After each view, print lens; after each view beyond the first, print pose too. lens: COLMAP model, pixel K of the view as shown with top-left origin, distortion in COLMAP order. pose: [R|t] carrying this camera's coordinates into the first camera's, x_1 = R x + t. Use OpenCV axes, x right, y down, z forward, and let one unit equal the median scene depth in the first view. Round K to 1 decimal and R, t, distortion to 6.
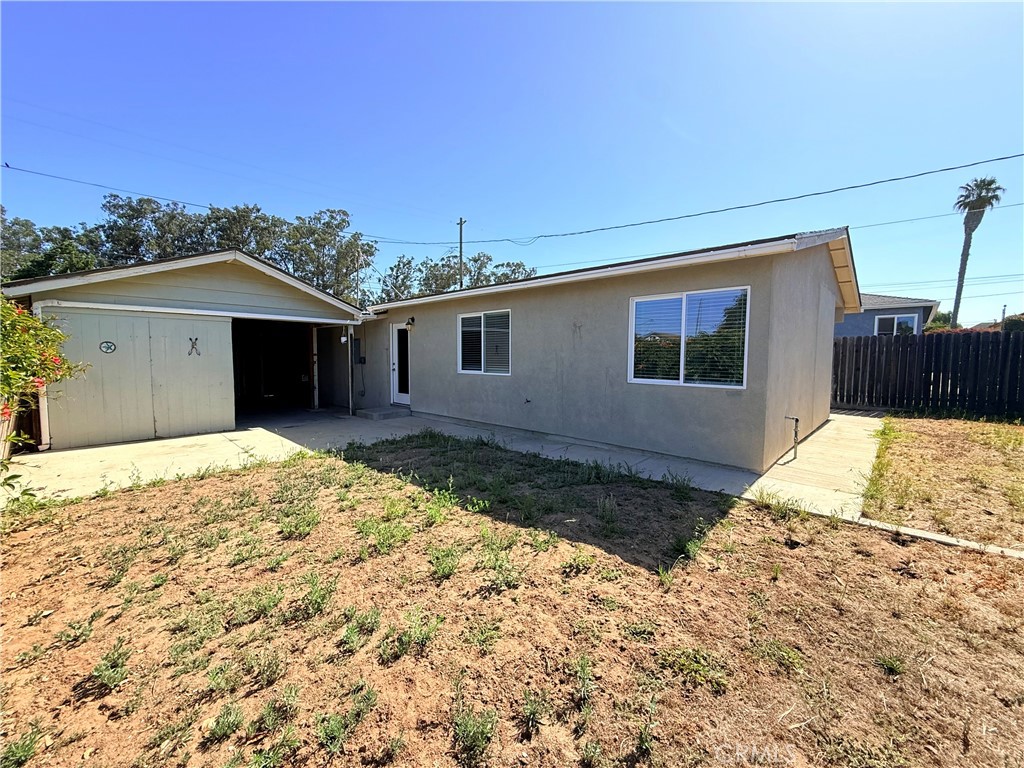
lens RADIAL K [[407.8, 0, 510.2], [0, 407.8, 385.1], [0, 0, 1]] dist [0.000585, -0.000054]
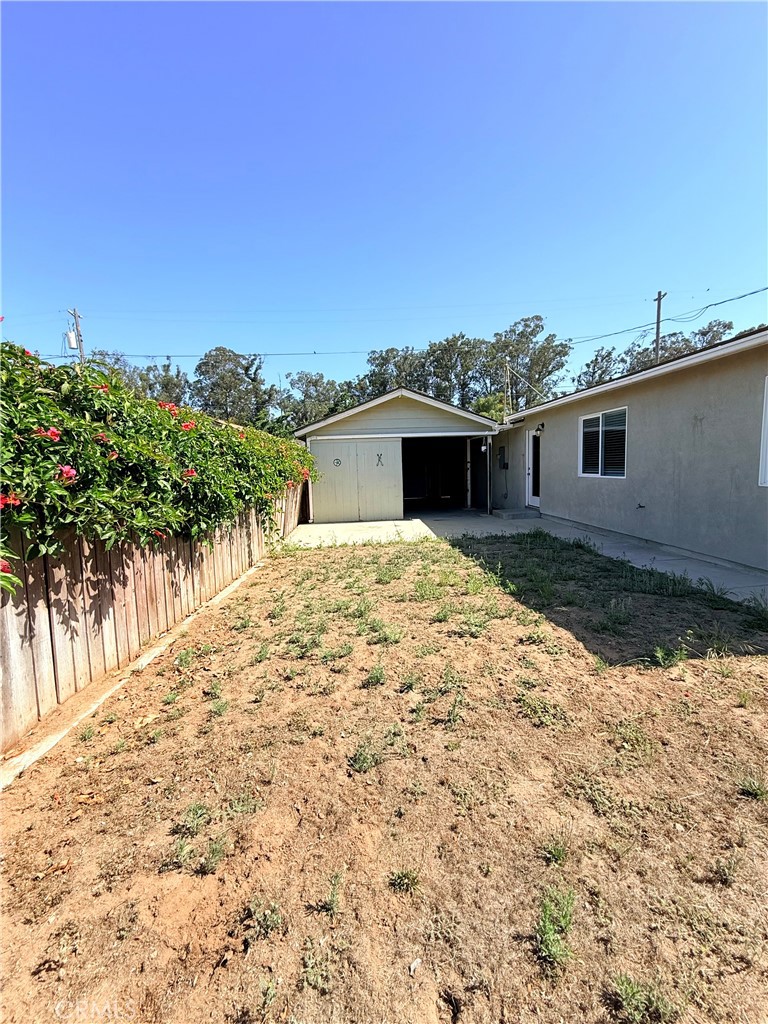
lens RADIAL K [[407.8, 0, 384.5], [0, 407.8, 510.2], [0, 0, 1]] dist [0.000585, -0.000054]
pose [[0.731629, 0.045841, -0.680160, 0.283751], [-0.012990, 0.998493, 0.053322, 0.007385], [0.681579, -0.030176, 0.731122, -0.064293]]
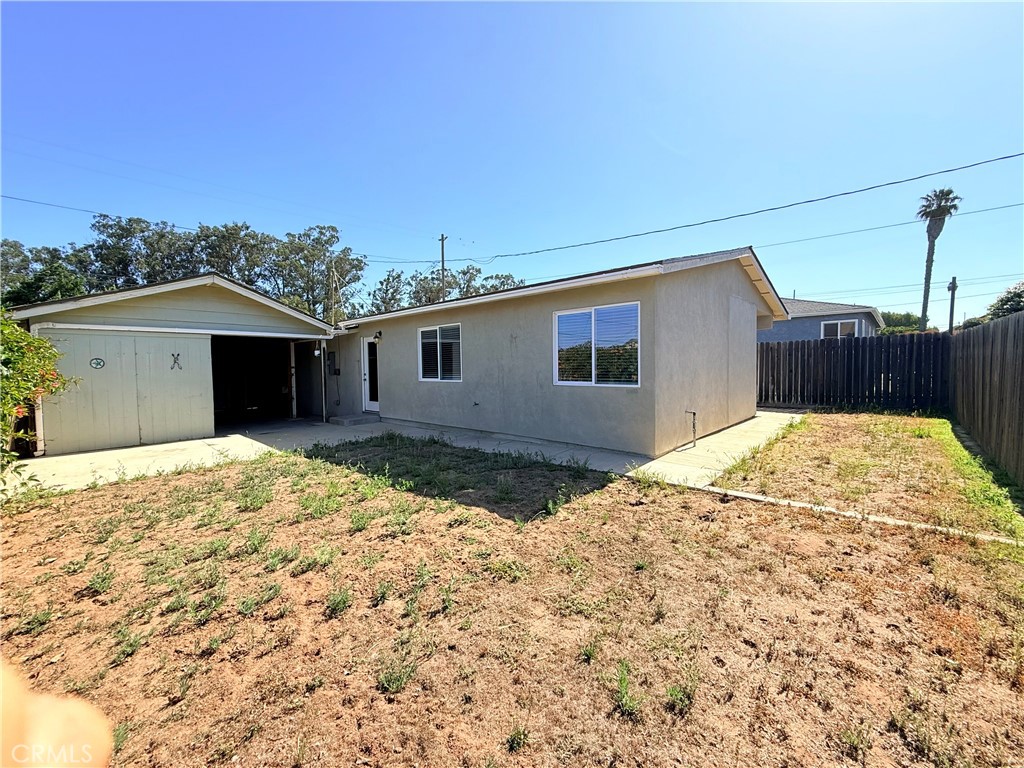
lens RADIAL K [[407.8, 0, 509.9], [0, 407.8, 384.5], [0, 0, 1]] dist [0.000585, -0.000054]
pose [[0.999693, -0.019954, 0.014667, 0.140365], [0.020353, 0.999414, -0.027530, 0.020881], [-0.014109, 0.027820, 0.999513, -0.146982]]
